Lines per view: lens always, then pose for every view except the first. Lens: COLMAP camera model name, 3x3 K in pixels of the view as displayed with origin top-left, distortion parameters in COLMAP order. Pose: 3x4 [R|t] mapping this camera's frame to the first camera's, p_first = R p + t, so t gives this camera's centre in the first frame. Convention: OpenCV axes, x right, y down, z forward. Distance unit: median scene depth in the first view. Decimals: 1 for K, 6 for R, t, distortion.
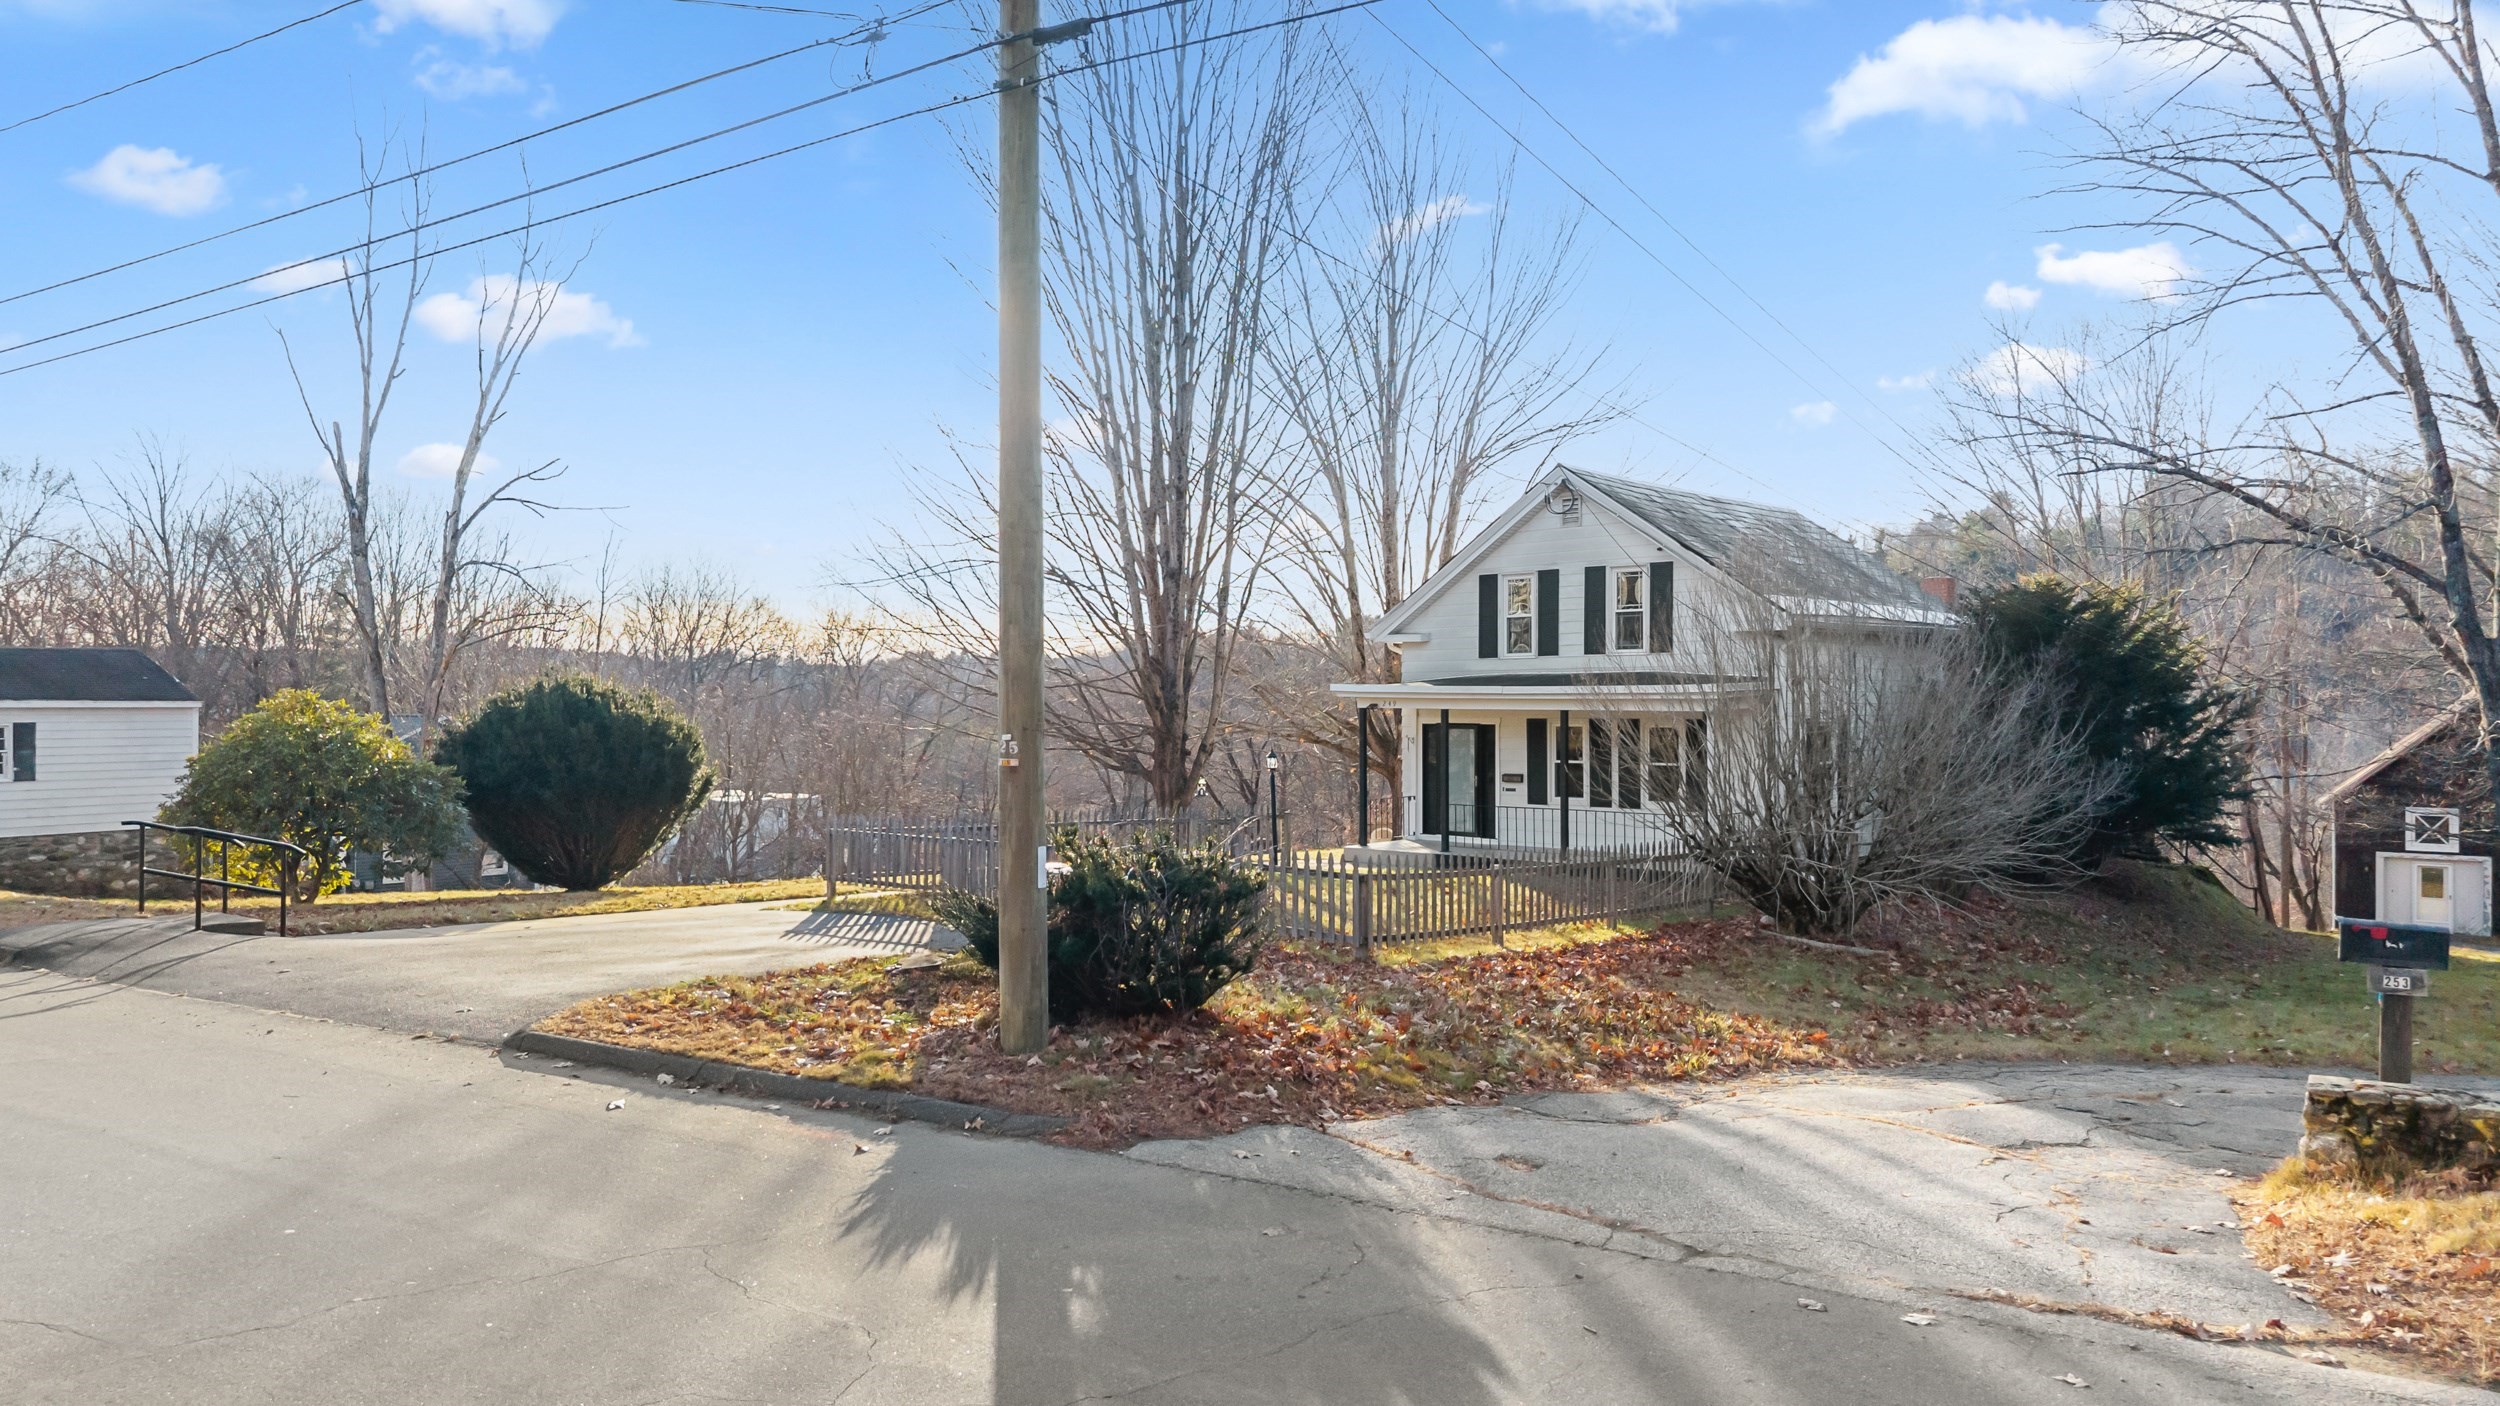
lens RADIAL K [[1614.7, 0, 1246.4], [0, 1614.7, 699.4], [0, 0, 1]] dist [0.001411, 0.000049]
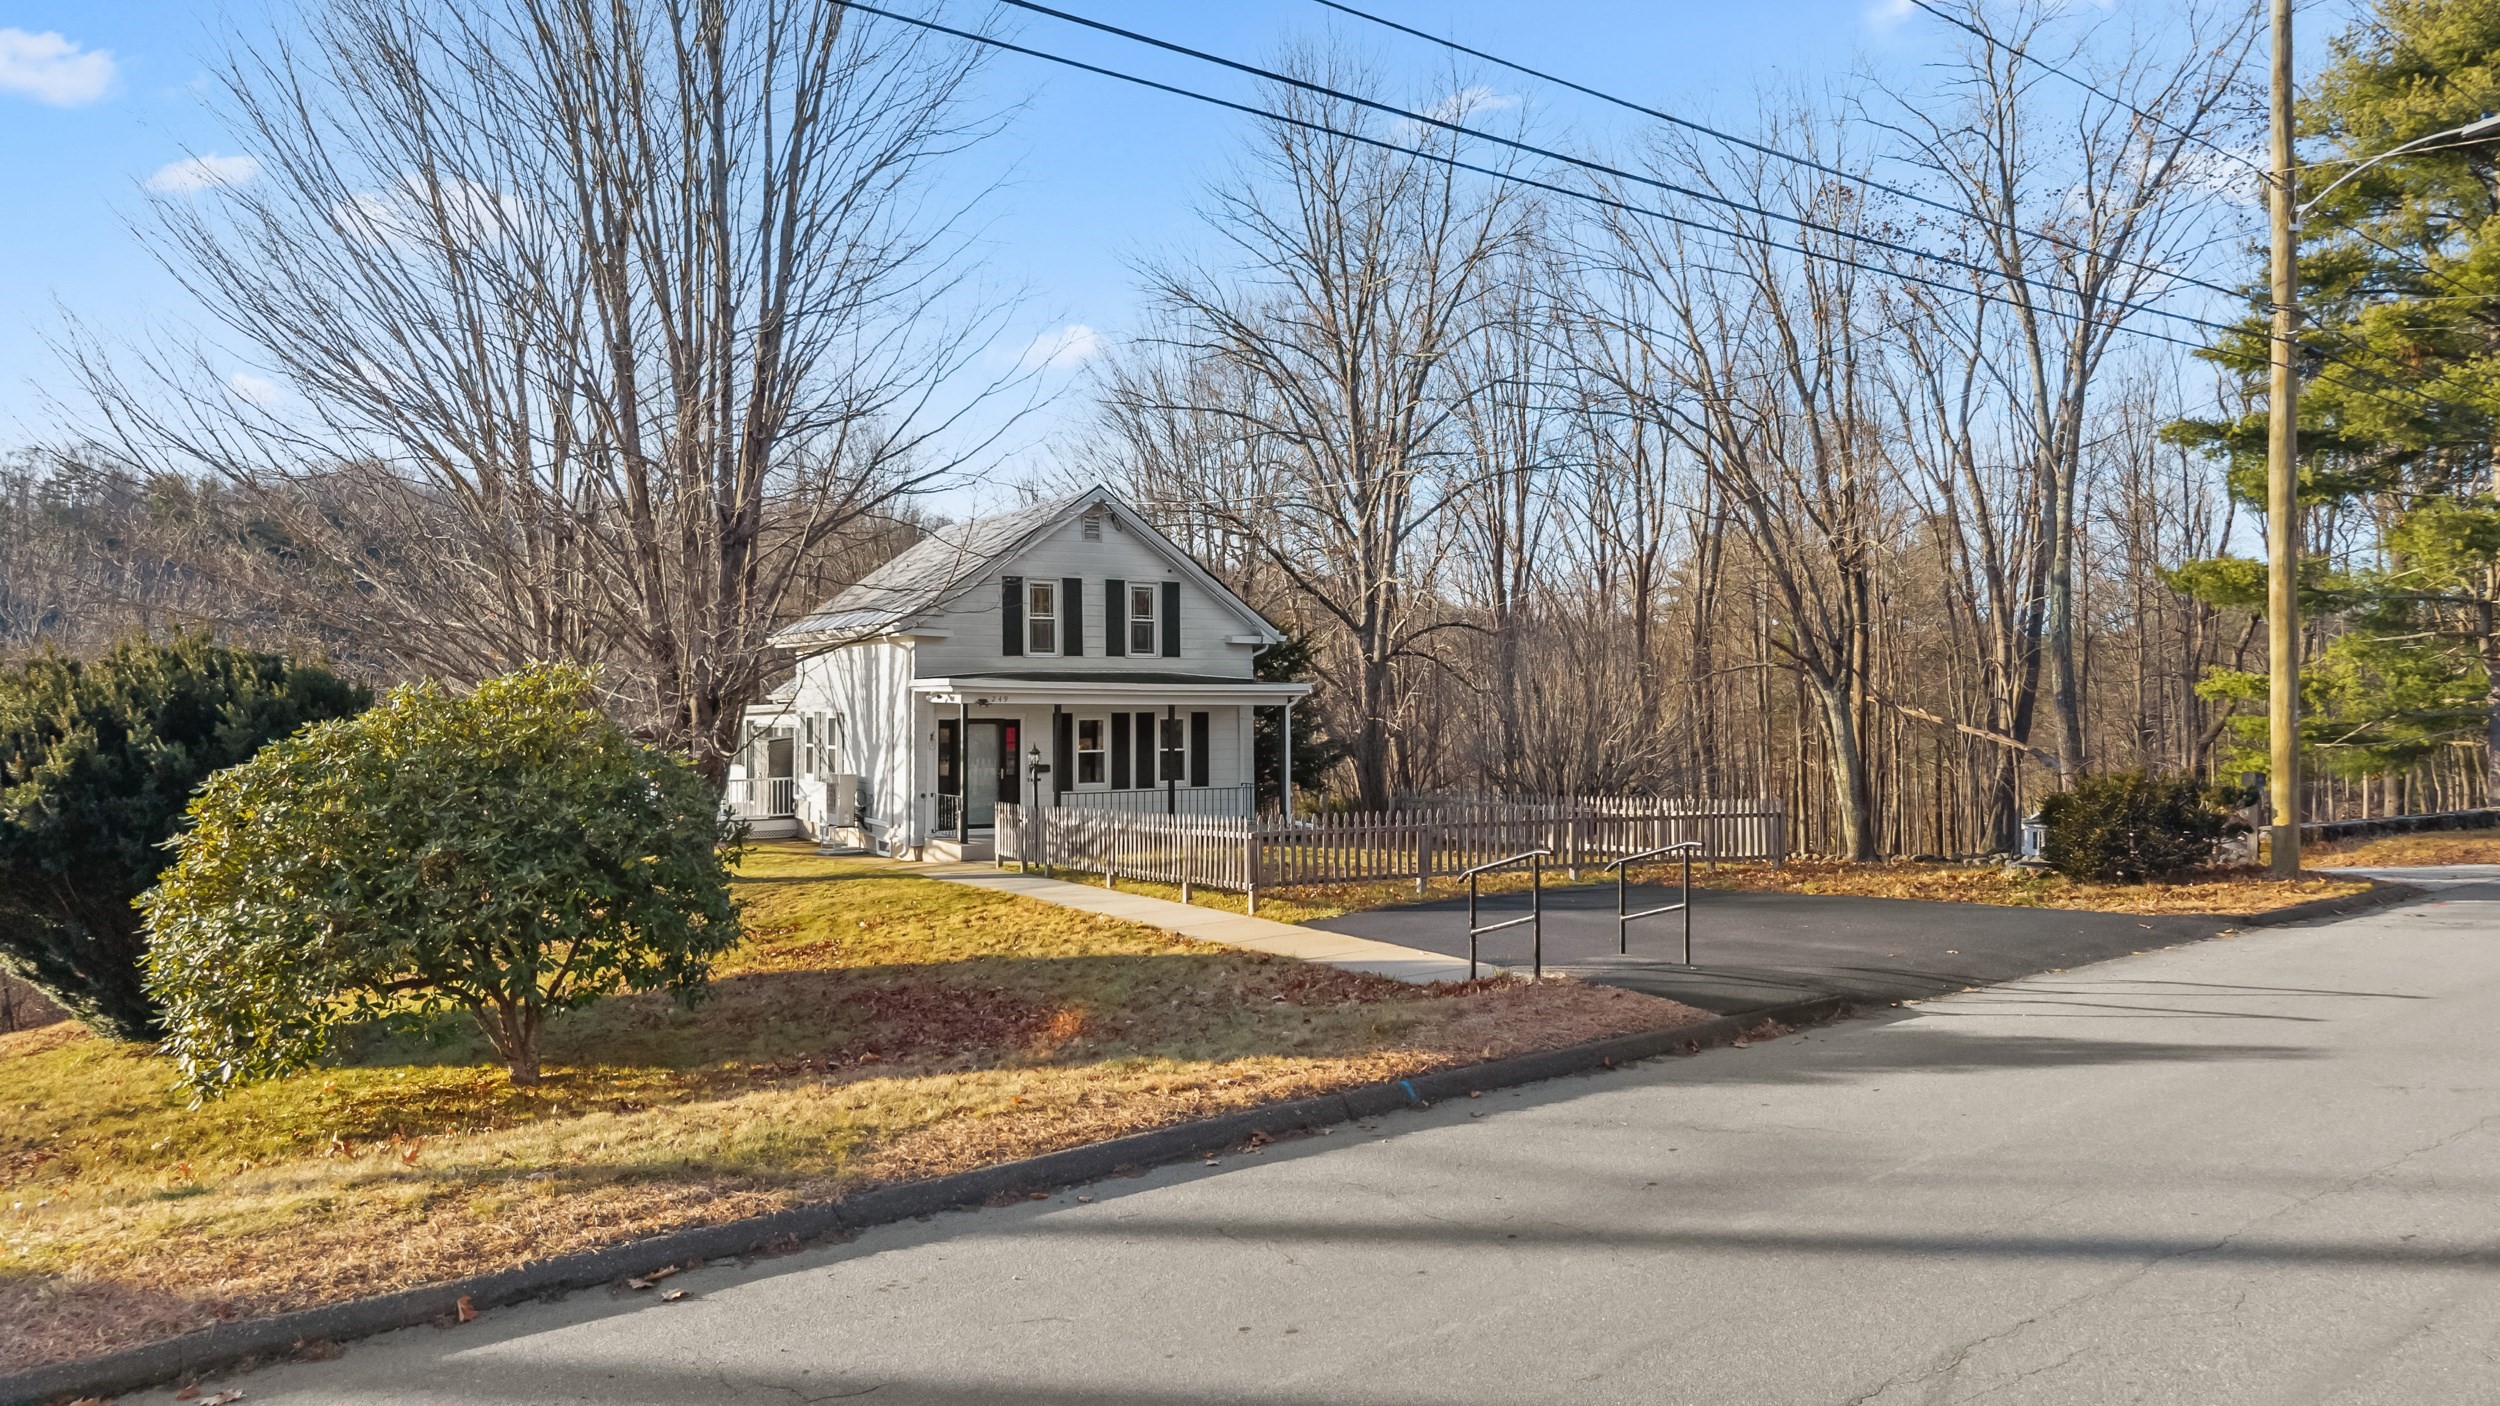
lens RADIAL K [[1614.7, 0, 1253.6], [0, 1614.7, 707.8], [0, 0, 1]] dist [0.001411, 0.000049]
pose [[0.351534, 0.002770, 0.936171, -0.812161], [-0.001257, 0.999996, -0.002487, 0.011060], [-0.936174, -0.000302, 0.351537, 0.498486]]
